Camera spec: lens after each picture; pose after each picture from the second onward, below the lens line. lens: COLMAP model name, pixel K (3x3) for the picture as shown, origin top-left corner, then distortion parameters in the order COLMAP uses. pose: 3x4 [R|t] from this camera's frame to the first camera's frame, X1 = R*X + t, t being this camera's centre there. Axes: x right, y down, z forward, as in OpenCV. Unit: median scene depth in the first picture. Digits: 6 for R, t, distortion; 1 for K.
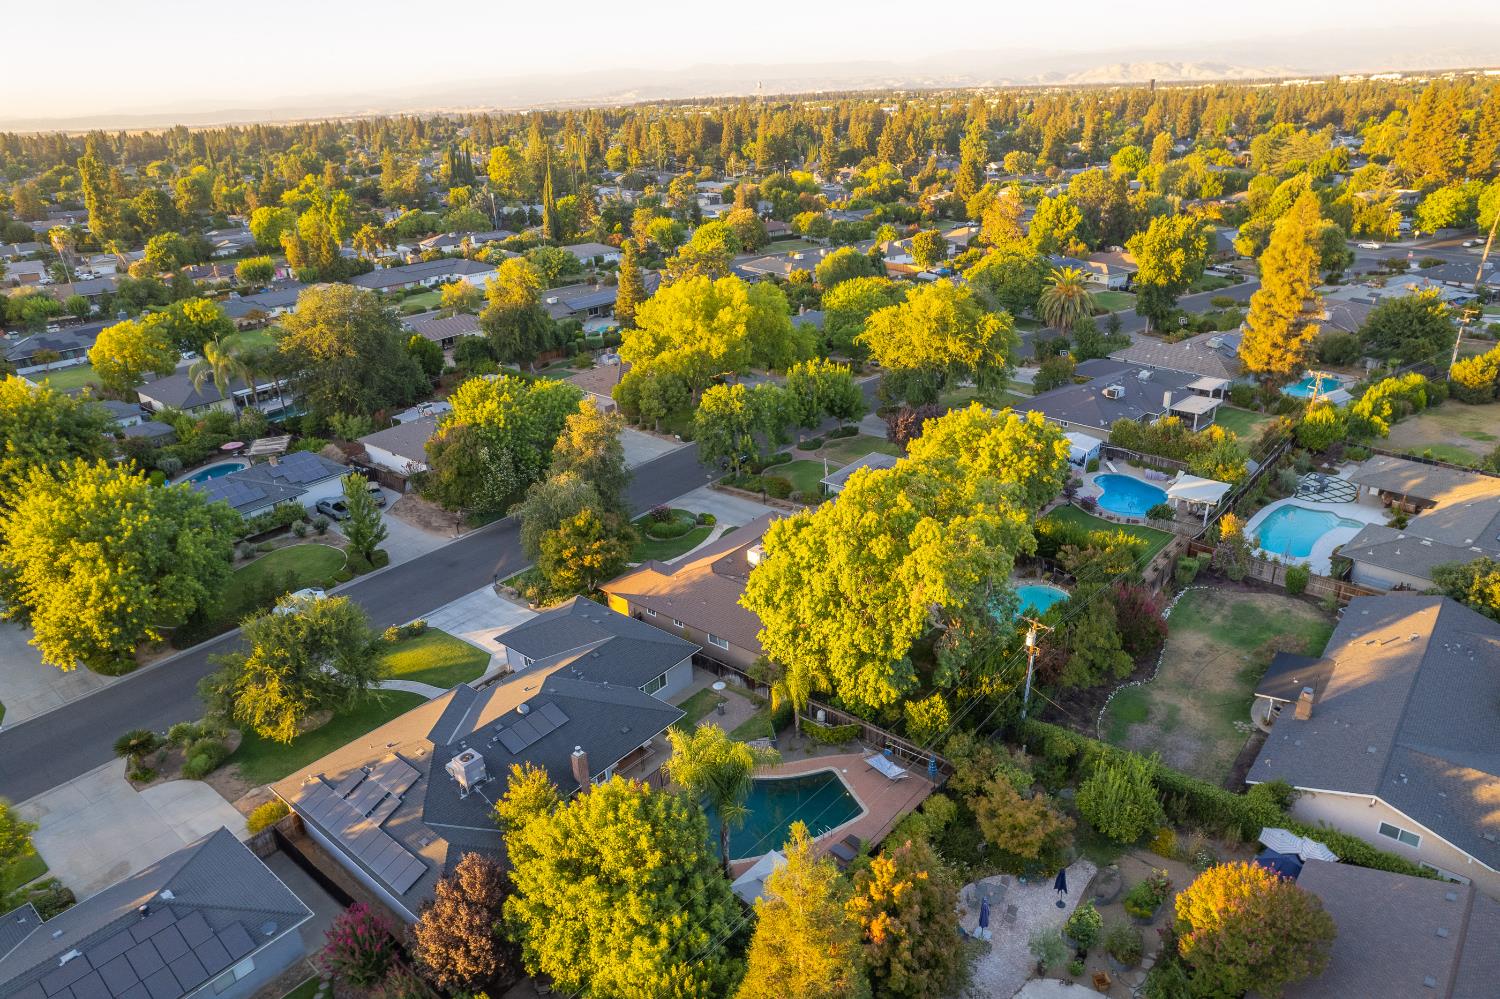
lens RADIAL K [[957.4, 0, 752.1], [0, 957.4, 511.3], [0, 0, 1]] dist [-0.083152, 0.064904]
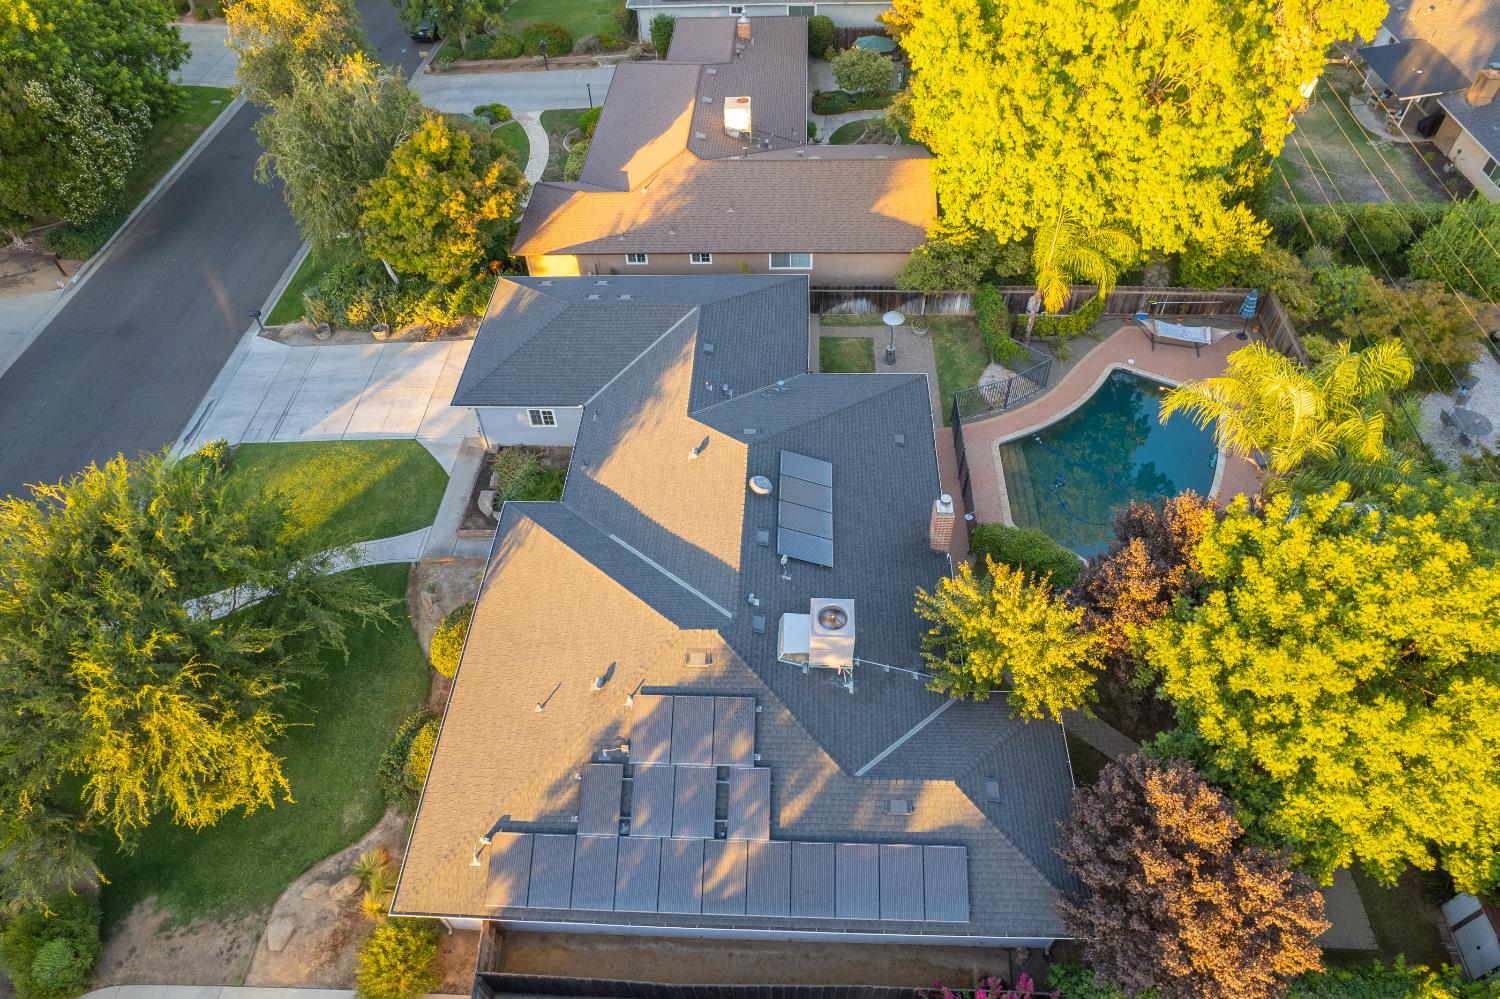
lens RADIAL K [[963.5, 0, 750.8], [0, 963.5, 503.6], [0, 0, 1]] dist [-0.081642, 0.075490]
pose [[0.795987, -0.439611, 0.416109, -0.369147], [0.243763, 0.862021, 0.444408, -0.008221], [-0.554061, -0.252312, 0.793319, 0.477592]]
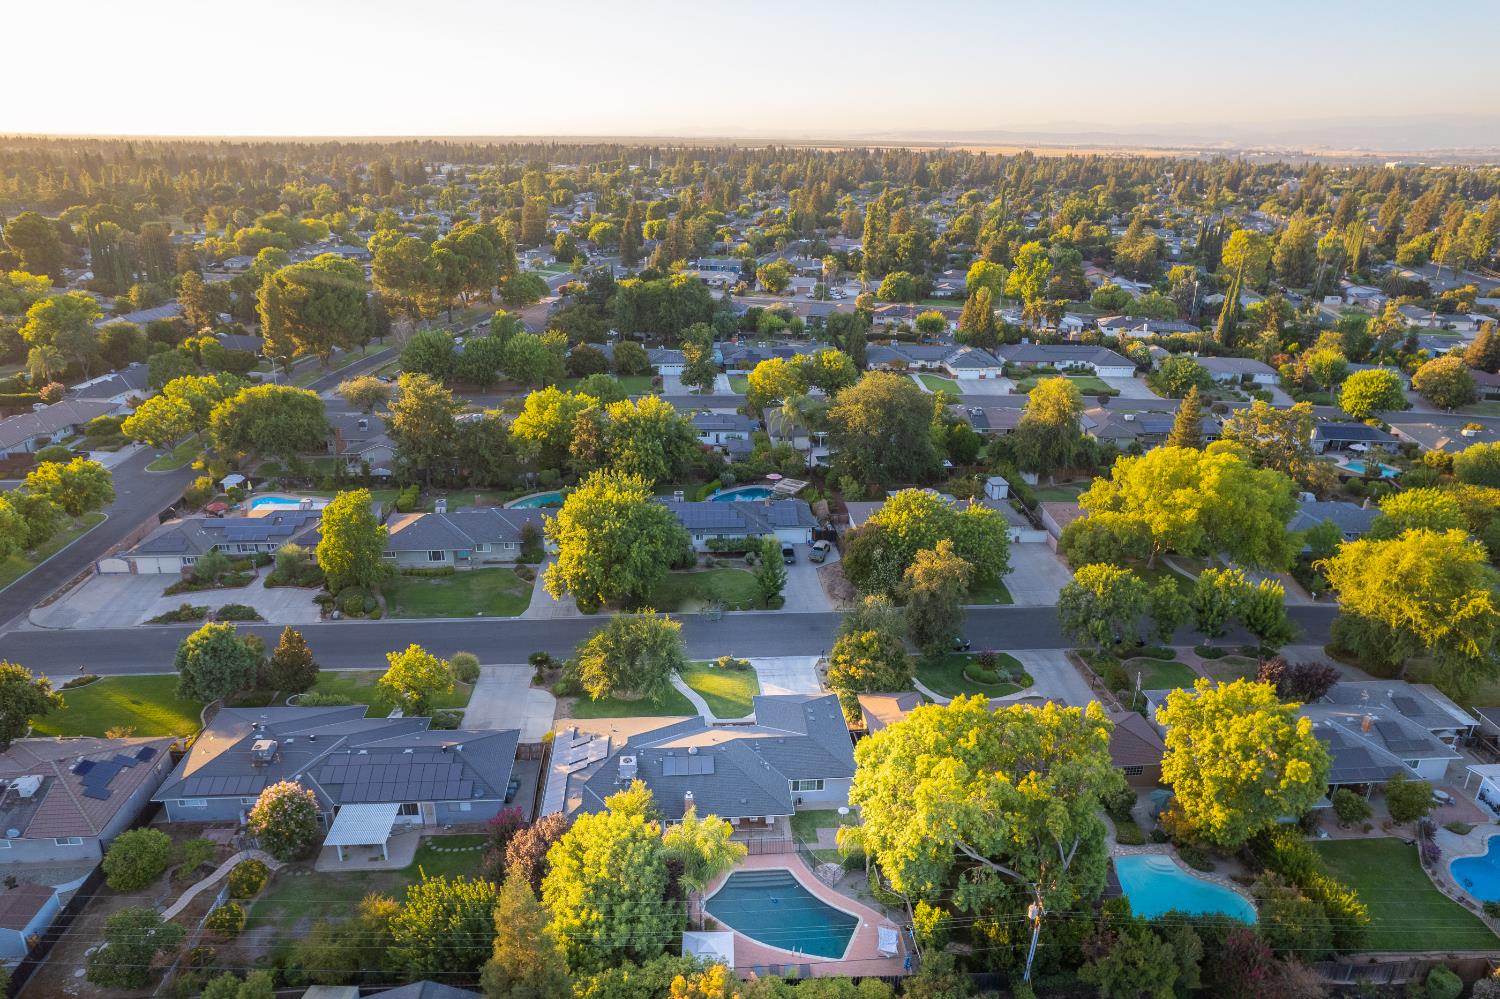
lens RADIAL K [[963.5, 0, 750.8], [0, 963.5, 503.6], [0, 0, 1]] dist [-0.081642, 0.075490]
pose [[0.699423, 0.300562, -0.648437, 0.494967], [-0.325953, 0.941570, 0.084852, -0.222905], [0.636052, 0.152012, 0.756525, -0.050070]]
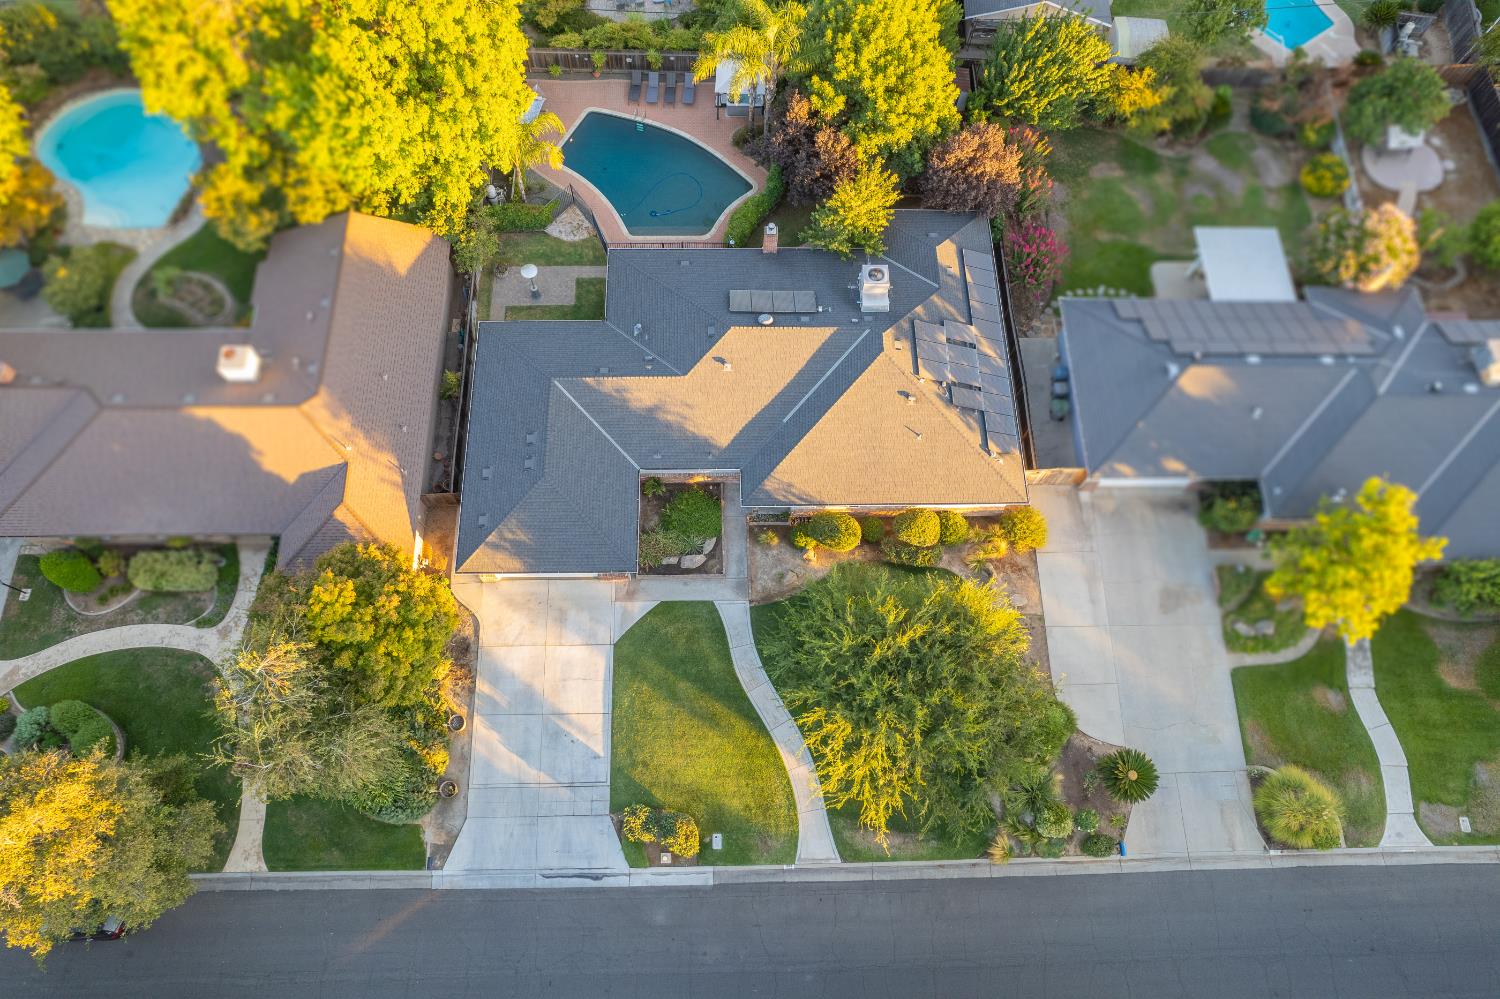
lens RADIAL K [[963.5, 0, 750.8], [0, 963.5, 503.6], [0, 0, 1]] dist [-0.081642, 0.075490]
pose [[-0.657018, -0.691113, 0.301148, -0.463864], [0.300409, 0.126365, 0.945403, -0.425068], [-0.691435, 0.711614, 0.124593, 0.814198]]
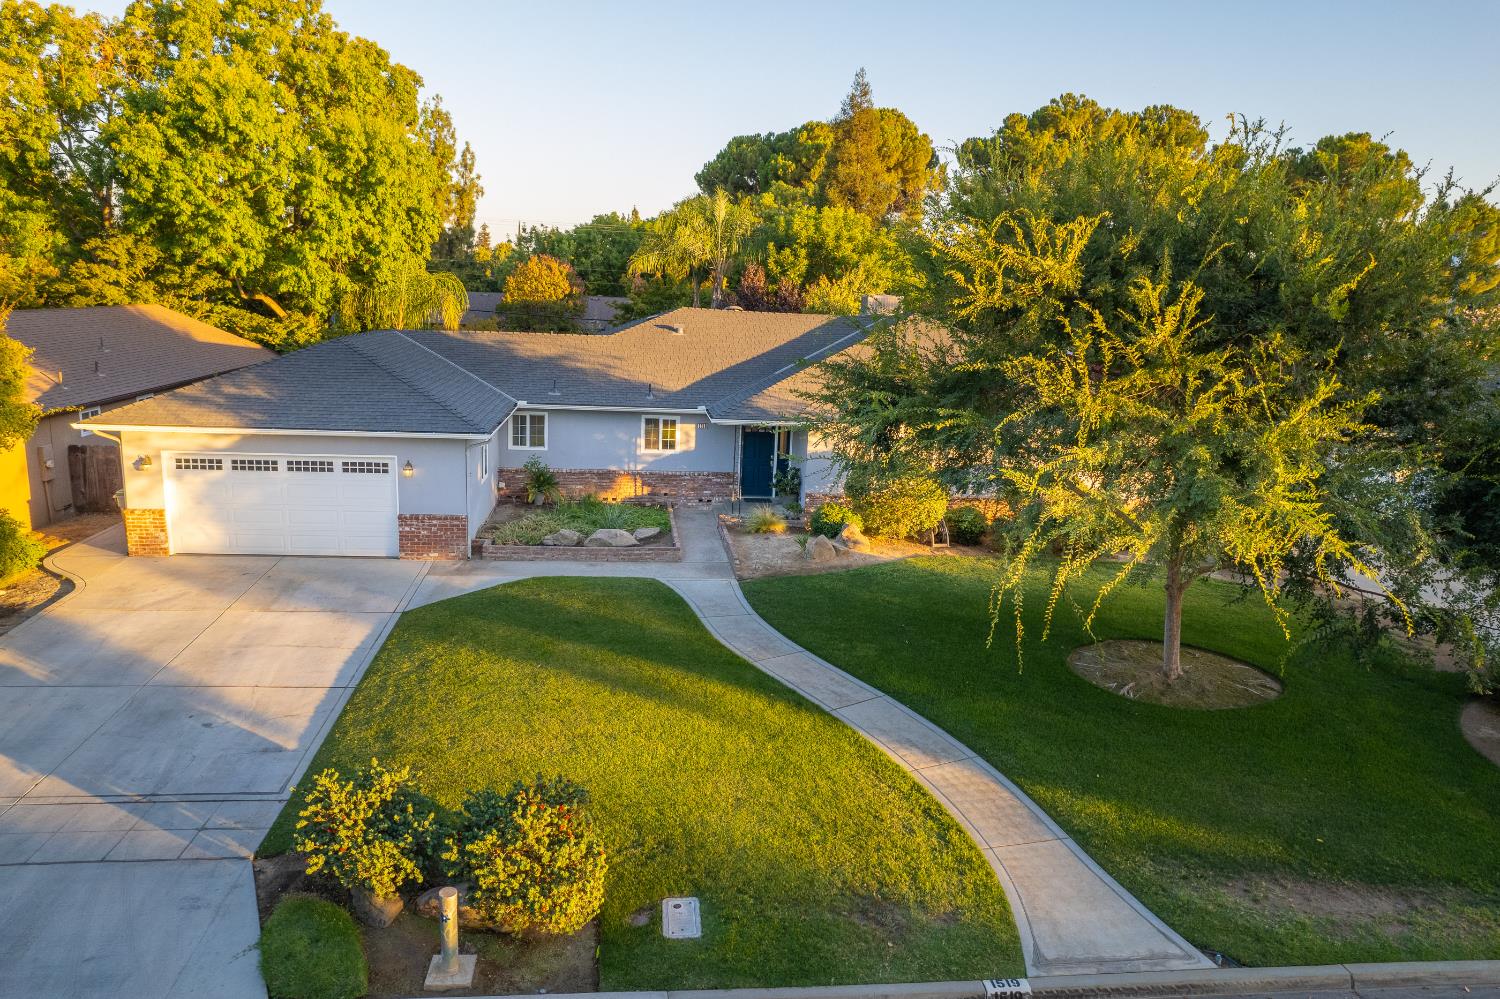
lens RADIAL K [[1004.0, 0, 750.0], [0, 1004.0, 499.5], [0, 0, 1]] dist [-0.074527, 0.061613]
pose [[-0.721409, -0.138164, 0.678587, -0.514545], [0.265562, 0.849789, 0.455341, 0.035831], [-0.639568, 0.508693, -0.576354, 1.096315]]
